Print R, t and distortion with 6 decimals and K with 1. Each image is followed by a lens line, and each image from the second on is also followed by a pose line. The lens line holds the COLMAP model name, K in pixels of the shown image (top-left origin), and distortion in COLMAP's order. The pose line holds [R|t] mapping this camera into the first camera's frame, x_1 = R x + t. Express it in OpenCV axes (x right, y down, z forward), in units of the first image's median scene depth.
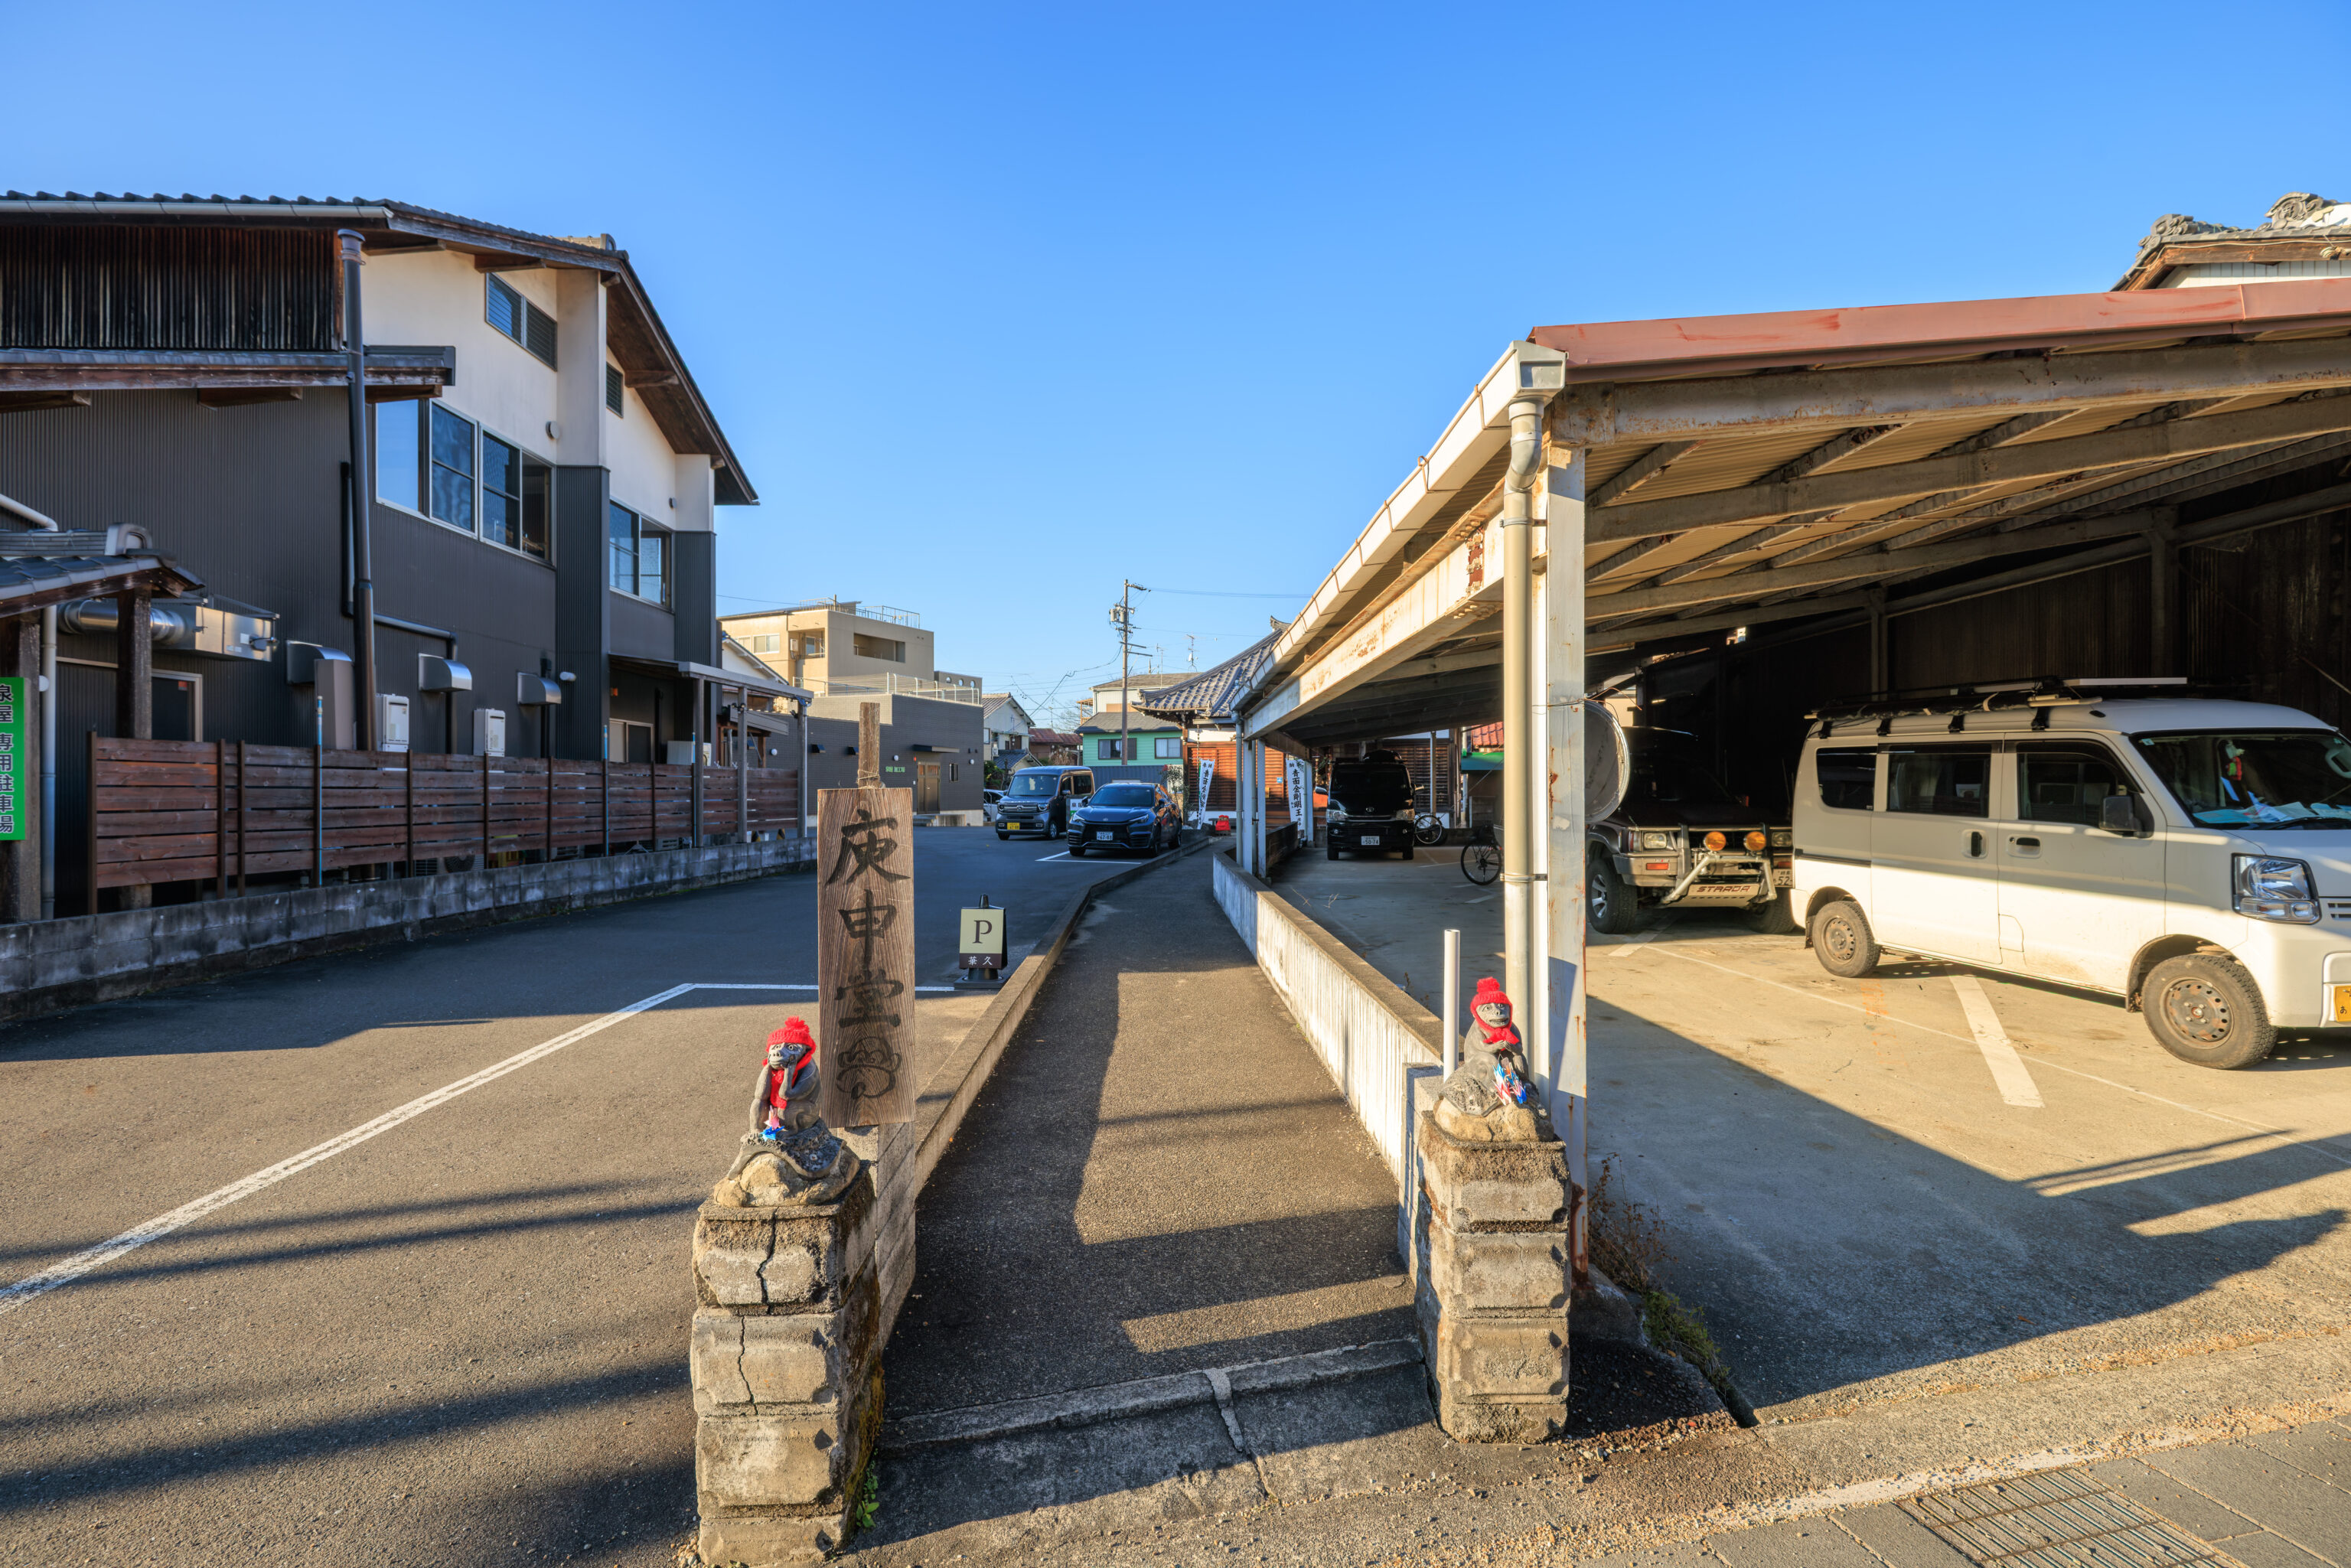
lens RADIAL K [[935.4, 0, 1181.8], [0, 935.4, 780.4], [0, 0, 1]] dist [0.001554, 0.000099]
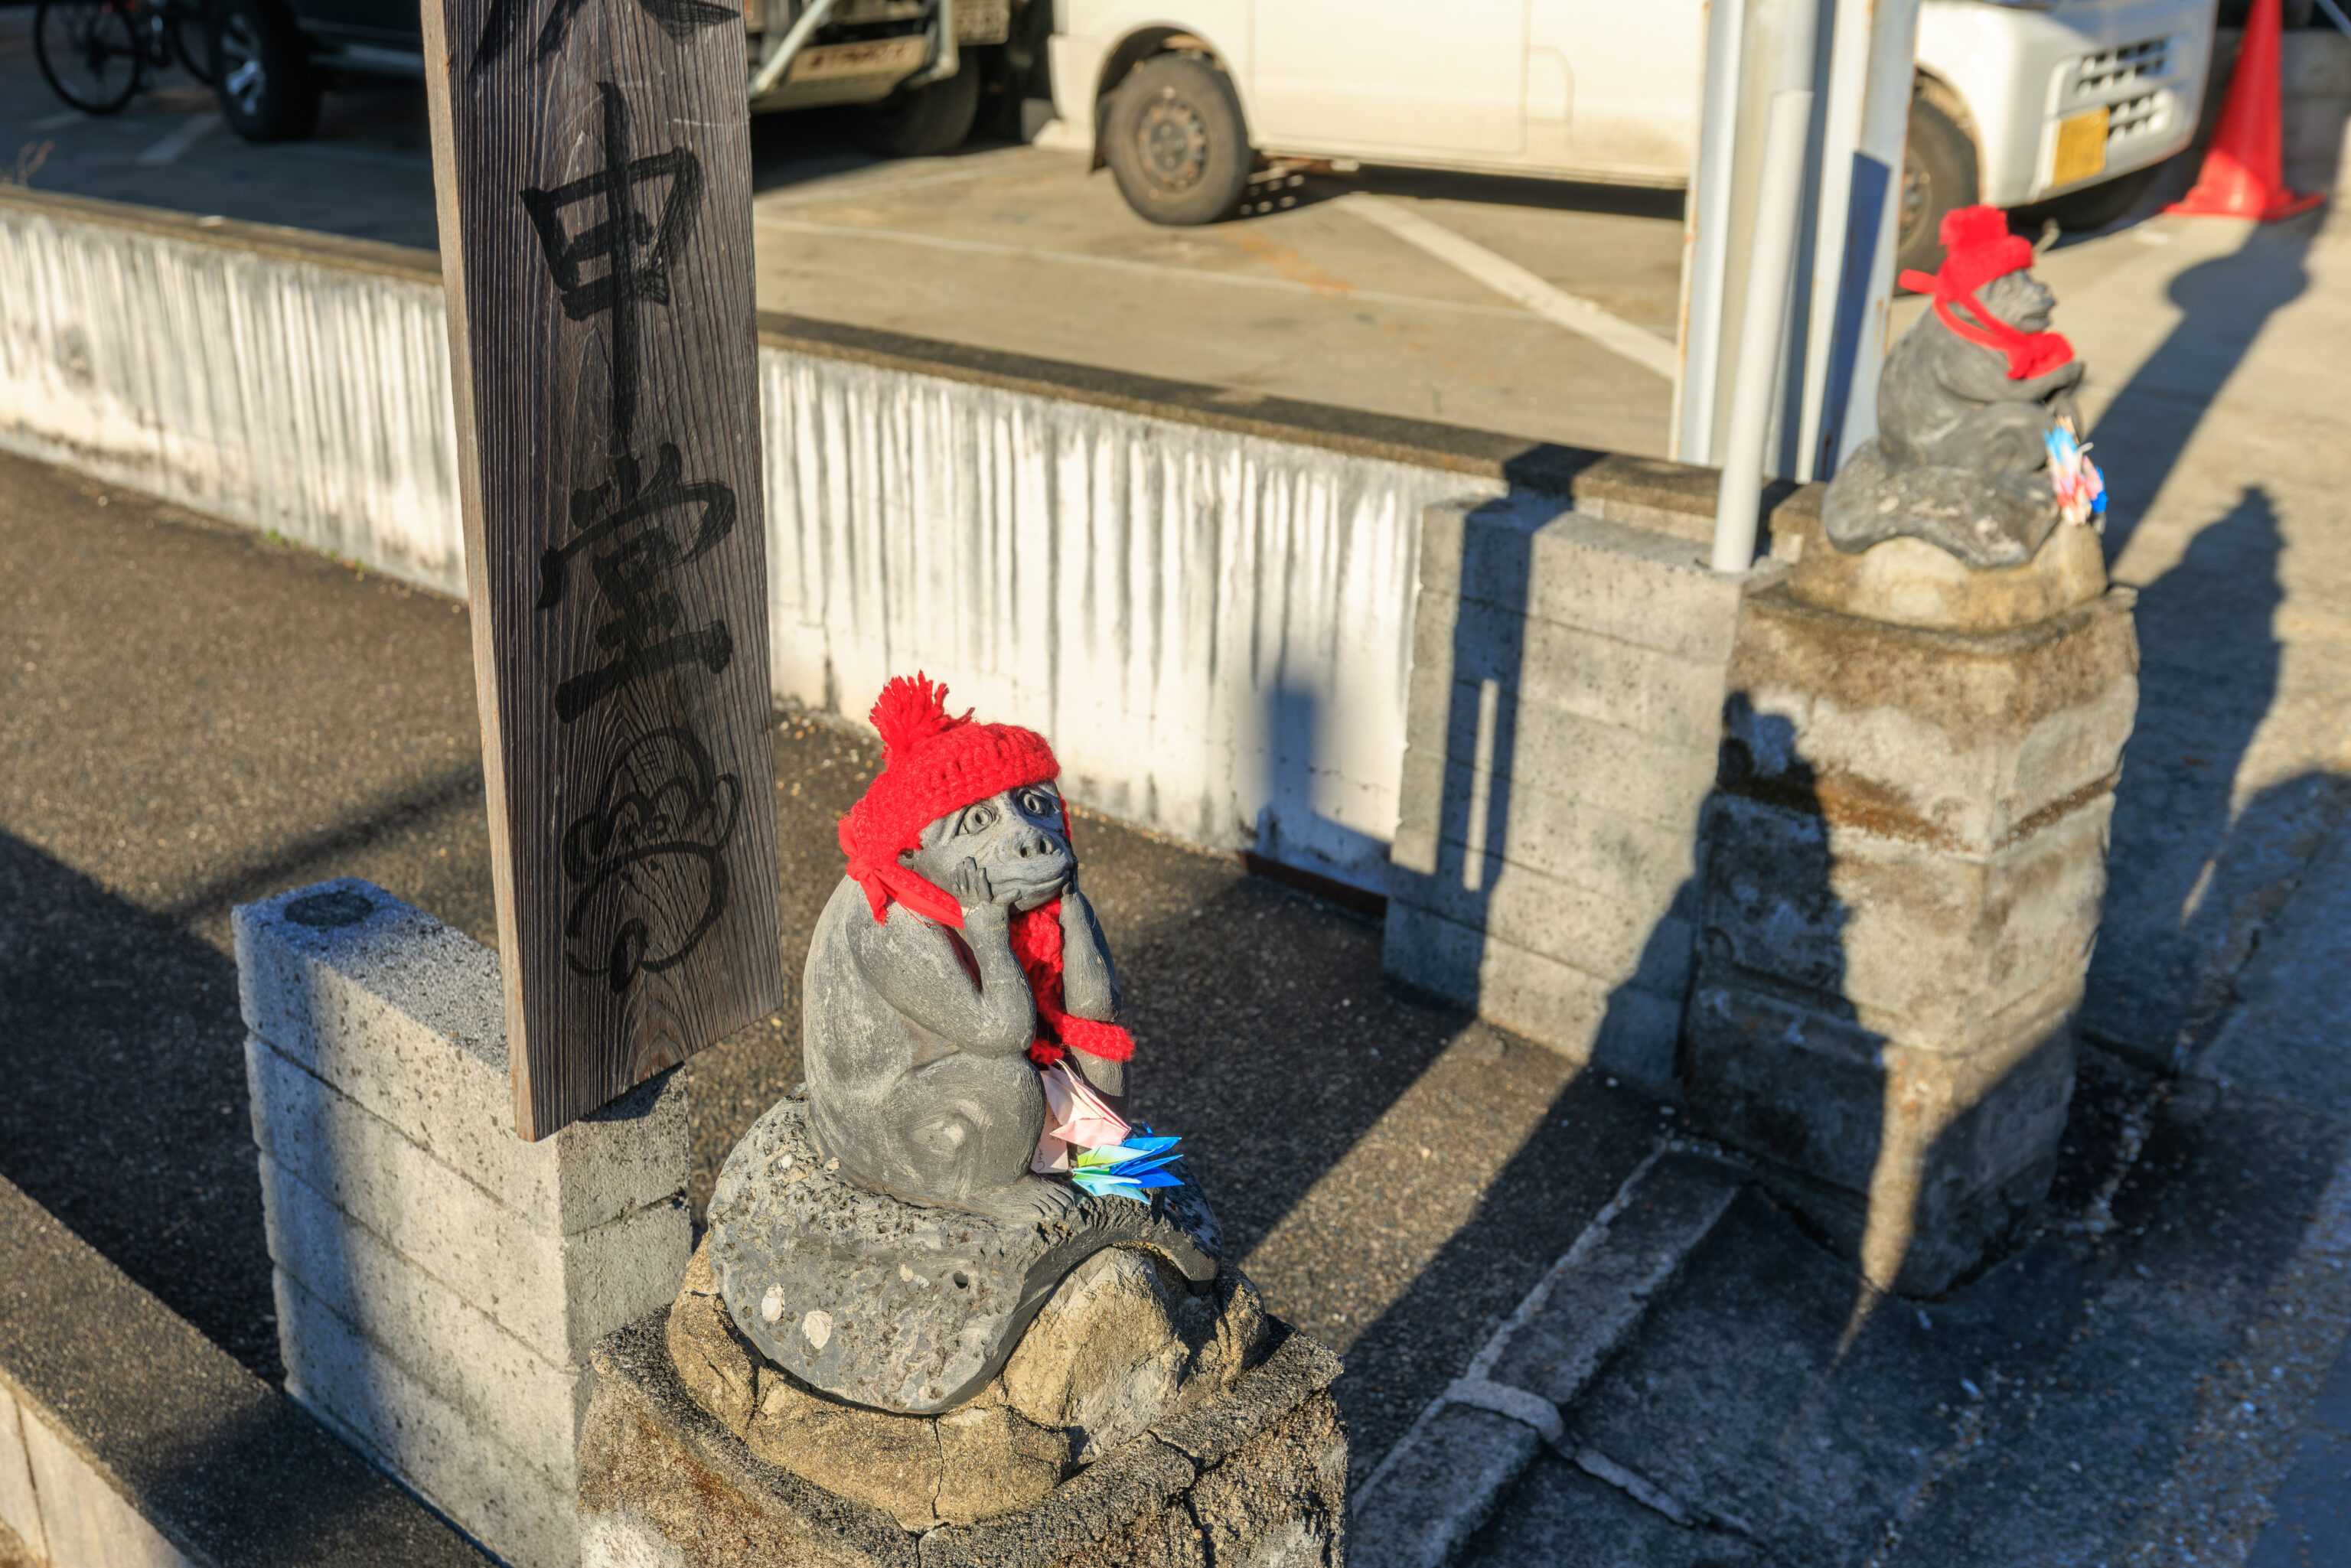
lens RADIAL K [[2507.1, 0, 1175.8], [0, 2507.1, 788.7], [0, 0, 1]] dist [-0.014980, 0.000000]
pose [[0.794257, -0.246014, 0.555547, -0.577804], [0.022223, 0.925509, 0.378074, 0.052778], [-0.607175, -0.287942, 0.740559, 0.450943]]
